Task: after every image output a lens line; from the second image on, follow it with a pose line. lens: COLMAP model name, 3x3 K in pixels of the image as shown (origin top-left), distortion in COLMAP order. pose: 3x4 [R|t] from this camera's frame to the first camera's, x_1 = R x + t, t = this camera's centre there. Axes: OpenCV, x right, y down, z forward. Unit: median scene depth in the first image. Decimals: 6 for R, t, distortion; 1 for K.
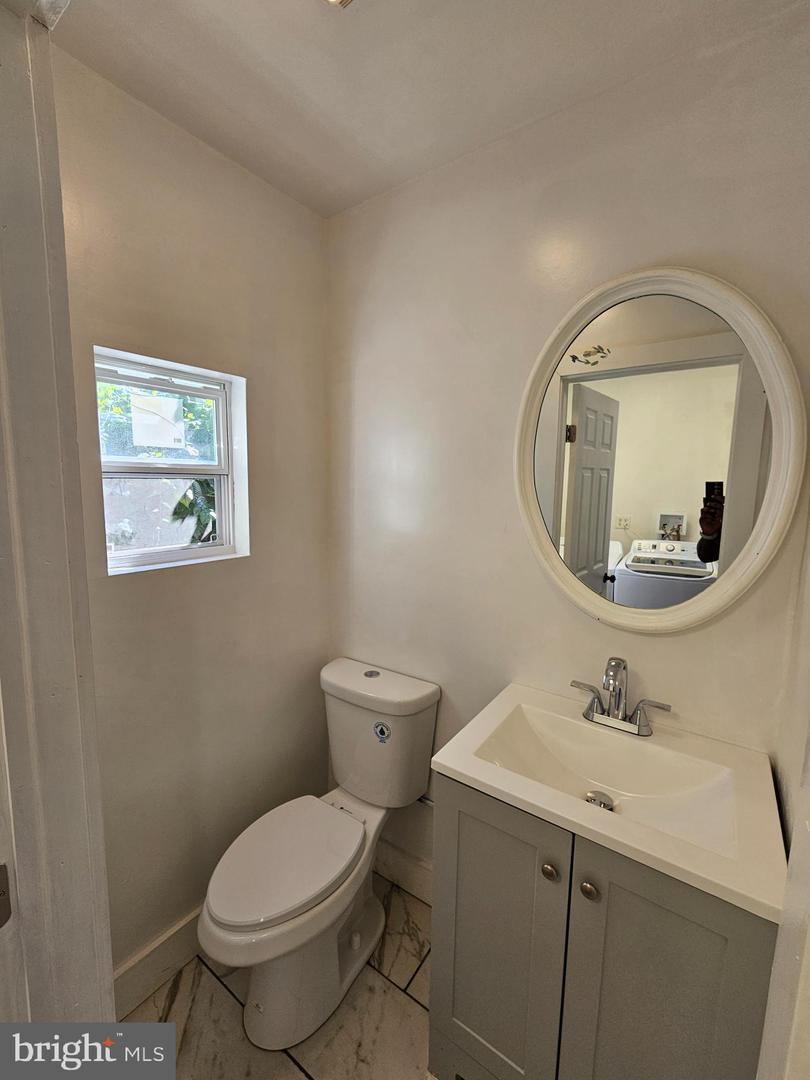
lens RADIAL K [[440.1, 0, 411.1], [0, 440.1, 537.8], [0, 0, 1]] dist [-0.002756, -0.001349]
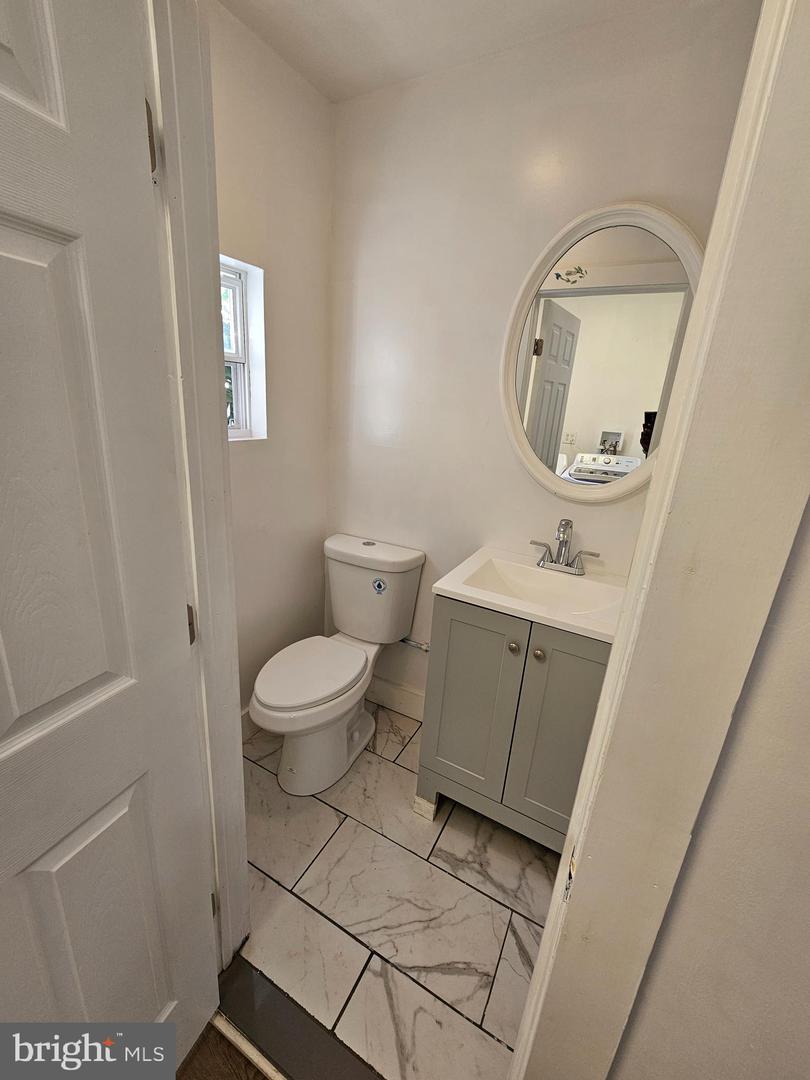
lens RADIAL K [[440.1, 0, 404.5], [0, 440.1, 543.1], [0, 0, 1]] dist [-0.002756, -0.001349]
pose [[0.993113, 0.014998, 0.116198, -0.141007], [-0.036539, 0.981955, 0.185552, 0.083624], [-0.111318, -0.188519, 0.975740, -0.216390]]
